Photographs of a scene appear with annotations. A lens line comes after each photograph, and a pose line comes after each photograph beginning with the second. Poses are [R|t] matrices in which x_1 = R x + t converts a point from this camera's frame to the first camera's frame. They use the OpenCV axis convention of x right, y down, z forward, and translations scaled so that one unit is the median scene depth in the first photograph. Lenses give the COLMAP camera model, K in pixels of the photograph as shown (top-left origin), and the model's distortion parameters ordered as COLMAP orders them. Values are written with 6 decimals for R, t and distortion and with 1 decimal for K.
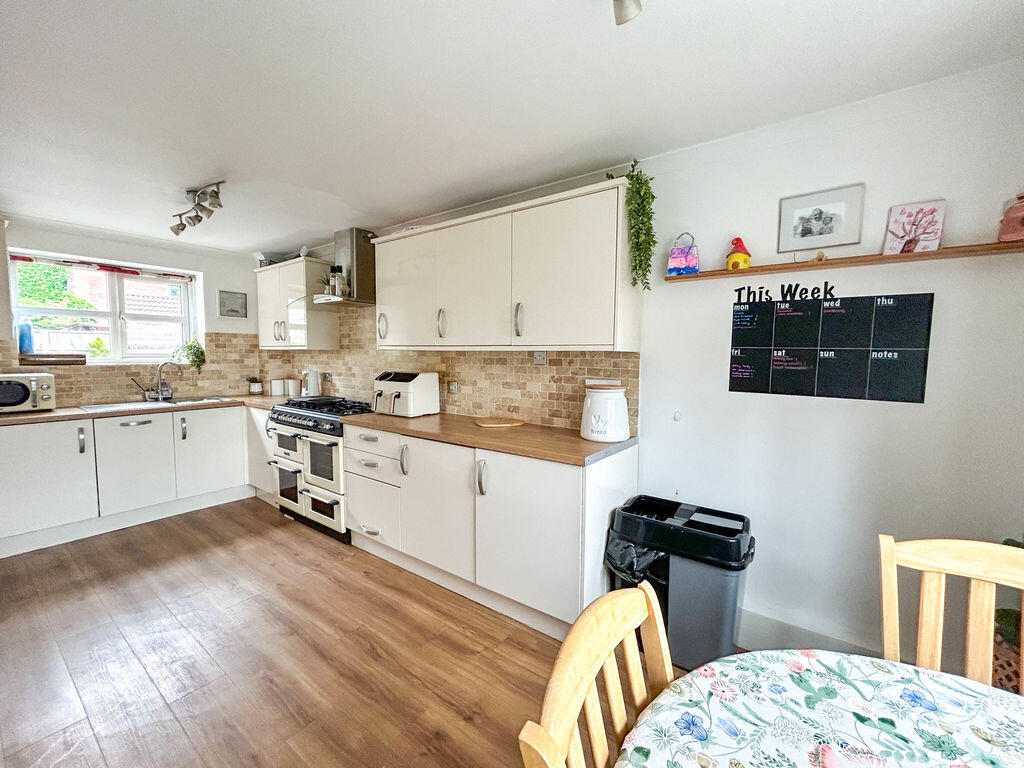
lens RADIAL K [[418.4, 0, 512.0], [0, 418.4, 384.0], [0, 0, 1]] dist [0.001264, -0.000003]
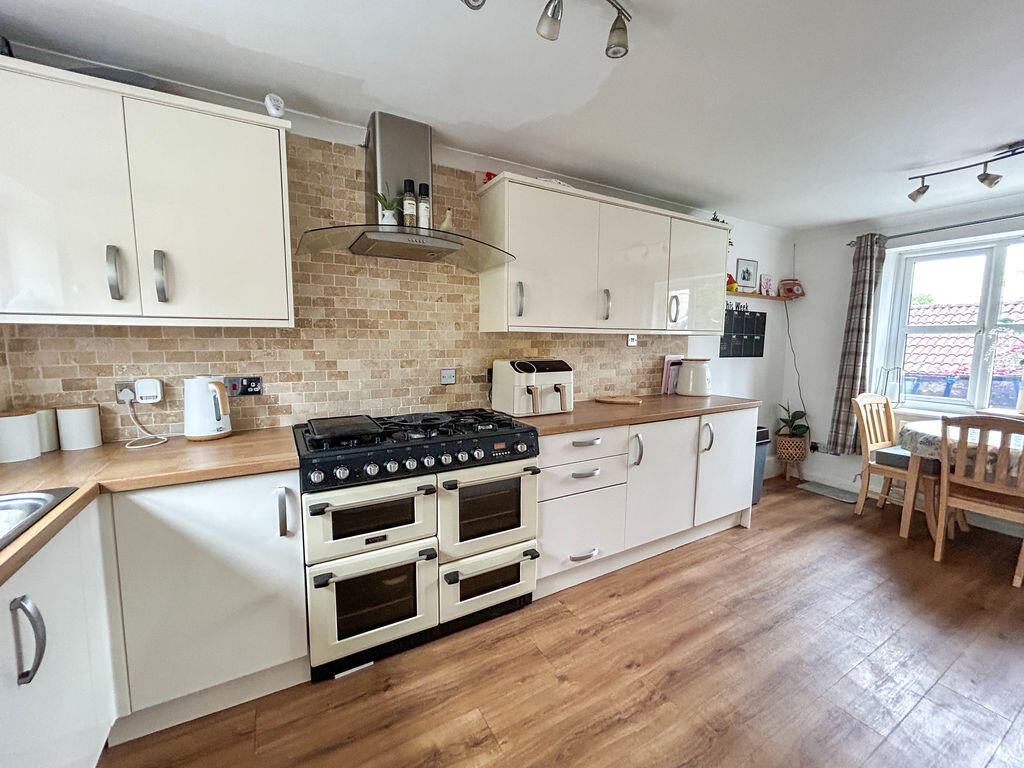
lens RADIAL K [[418.4, 0, 512.0], [0, 418.4, 384.0], [0, 0, 1]] dist [0.001264, -0.000003]
pose [[0.403168, -0.106326, 0.908928, -1.139883], [0.061364, 0.994133, 0.089075, -0.064714], [-0.913066, 0.019863, 0.407327, 0.817552]]
